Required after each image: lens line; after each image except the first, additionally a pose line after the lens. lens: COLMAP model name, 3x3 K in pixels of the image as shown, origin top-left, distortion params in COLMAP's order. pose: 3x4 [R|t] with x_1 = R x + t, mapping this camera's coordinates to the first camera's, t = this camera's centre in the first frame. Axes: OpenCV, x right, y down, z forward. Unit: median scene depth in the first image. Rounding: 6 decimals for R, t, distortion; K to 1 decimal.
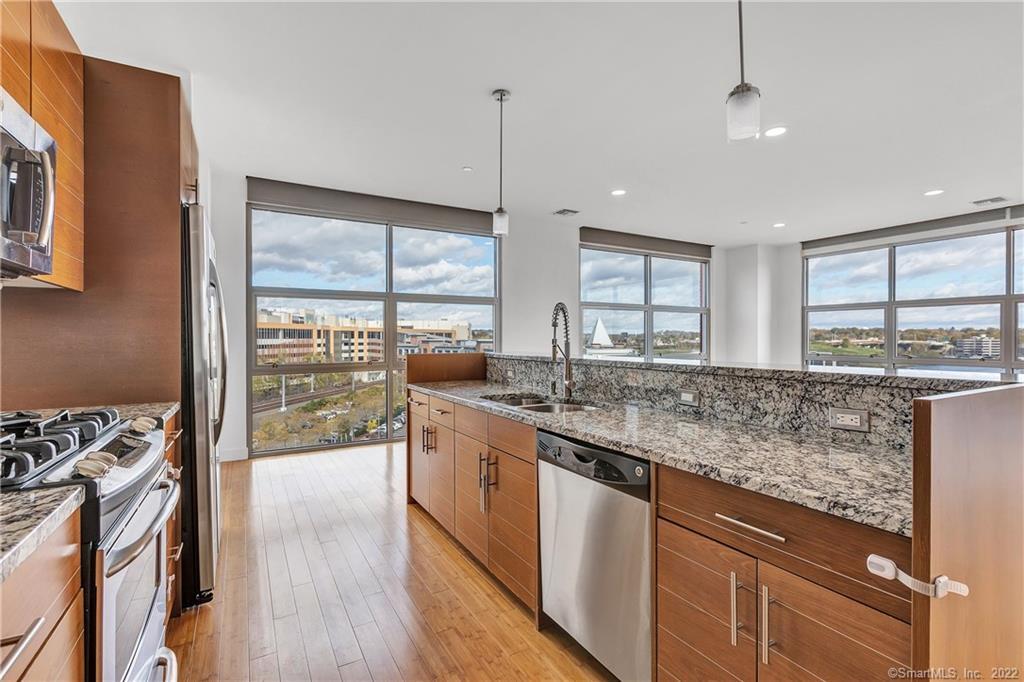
lens RADIAL K [[465.0, 0, 528.5], [0, 465.0, 344.7], [0, 0, 1]] dist [0.001925, -0.001921]
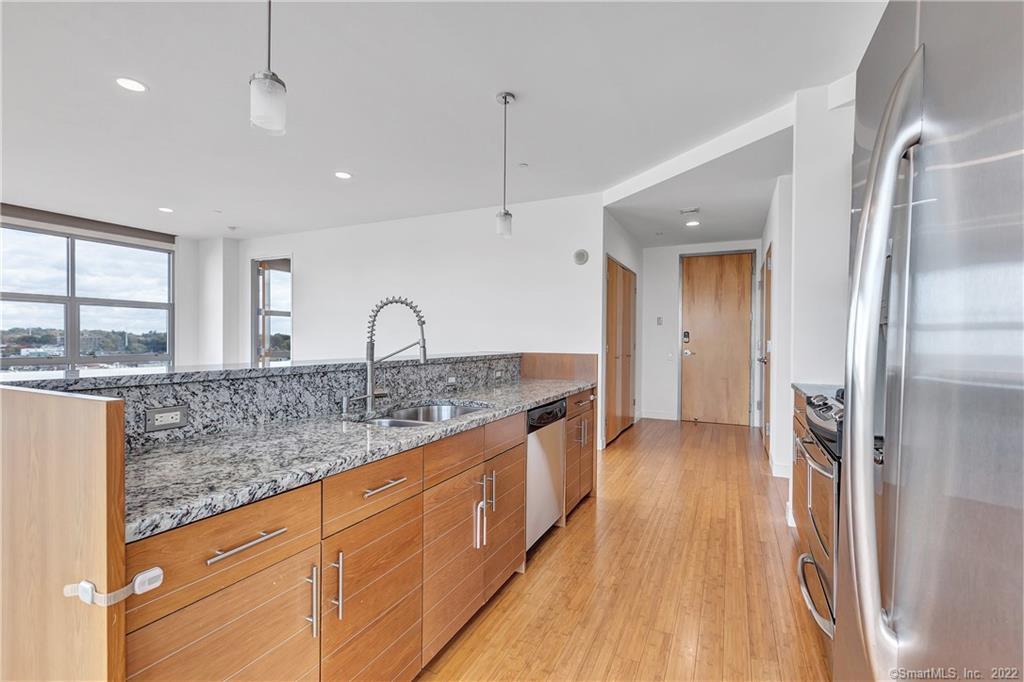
lens RADIAL K [[465.0, 0, 508.3], [0, 465.0, 340.2], [0, 0, 1]] dist [0.001925, -0.001921]
pose [[-0.536925, -0.002207, 0.843627, -0.874541], [0.006742, 0.999953, 0.006907, -0.016287], [-0.843603, 0.009396, -0.536885, 1.478473]]
